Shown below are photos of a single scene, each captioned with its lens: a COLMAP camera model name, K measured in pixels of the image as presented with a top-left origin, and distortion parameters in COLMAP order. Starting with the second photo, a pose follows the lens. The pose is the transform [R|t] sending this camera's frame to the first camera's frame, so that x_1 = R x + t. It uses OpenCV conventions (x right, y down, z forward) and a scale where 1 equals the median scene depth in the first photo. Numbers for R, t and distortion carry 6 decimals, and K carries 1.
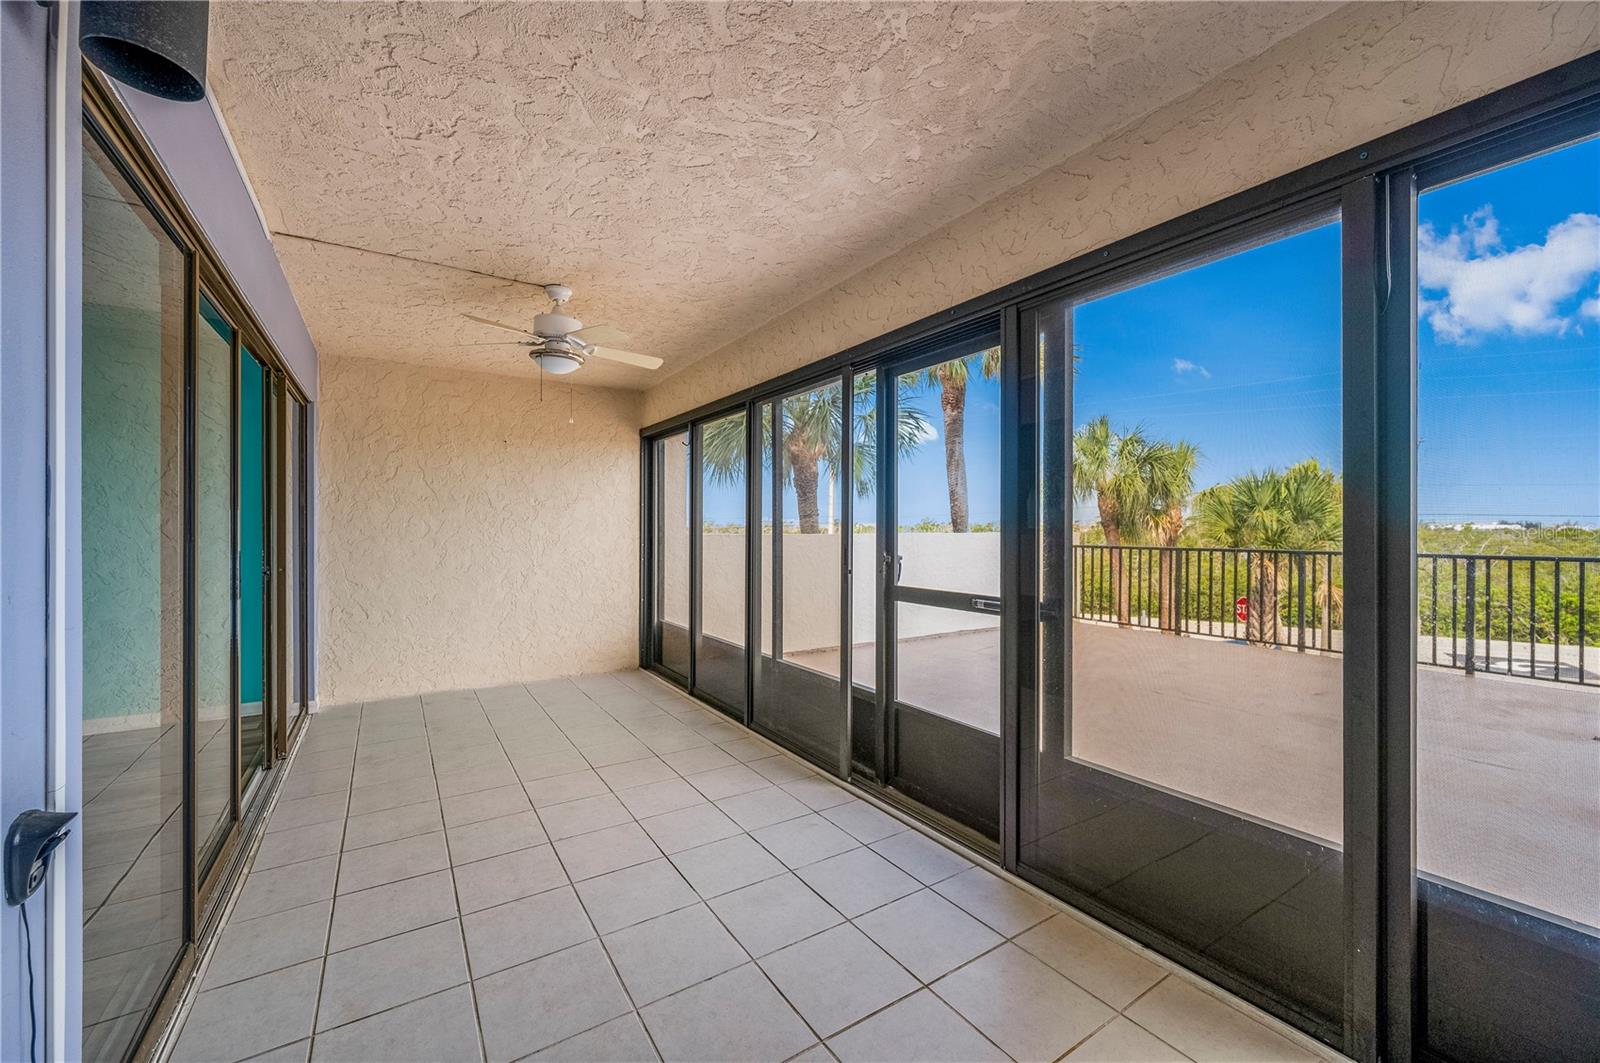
lens RADIAL K [[627.7, 0, 799.7], [0, 627.7, 530.7], [0, 0, 1]] dist [-0.002742, -0.000225]
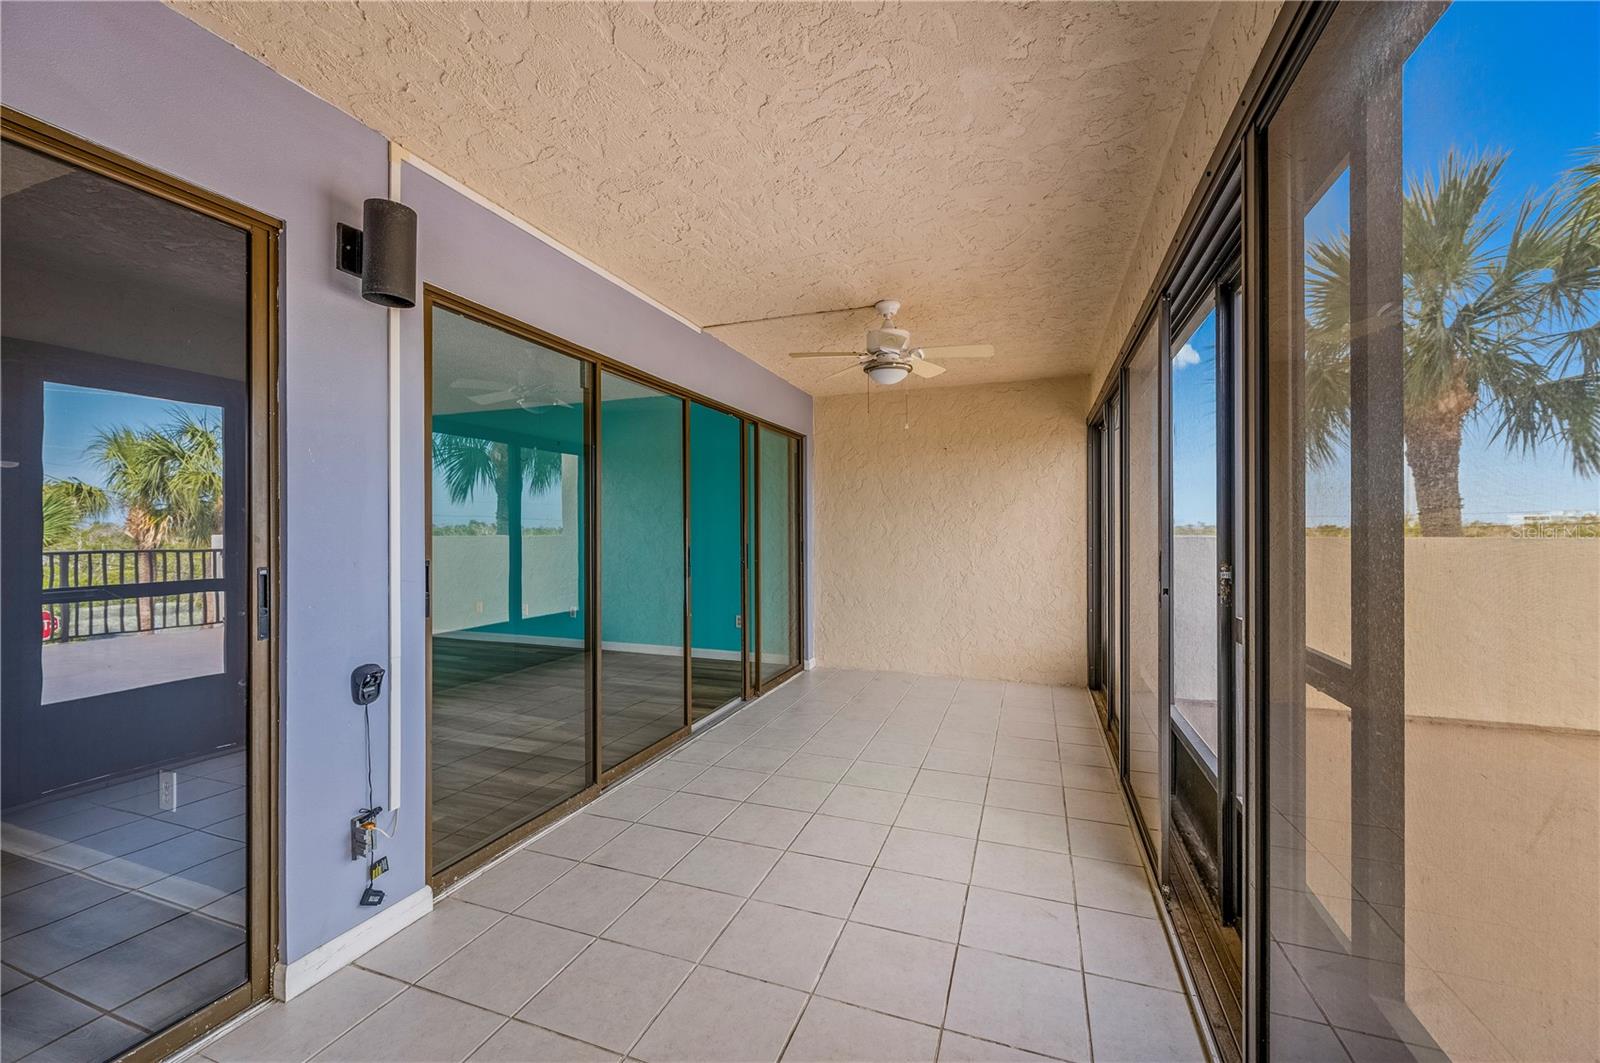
lens RADIAL K [[633.9, 0, 800.7], [0, 633.9, 530.2], [0, 0, 1]] dist [-0.000337, 0.000031]
pose [[0.597864, -0.003520, -0.801590, 0.372307], [0.000838, 0.999993, -0.003766, 0.000218], [0.801597, 0.001580, 0.597862, 0.235157]]
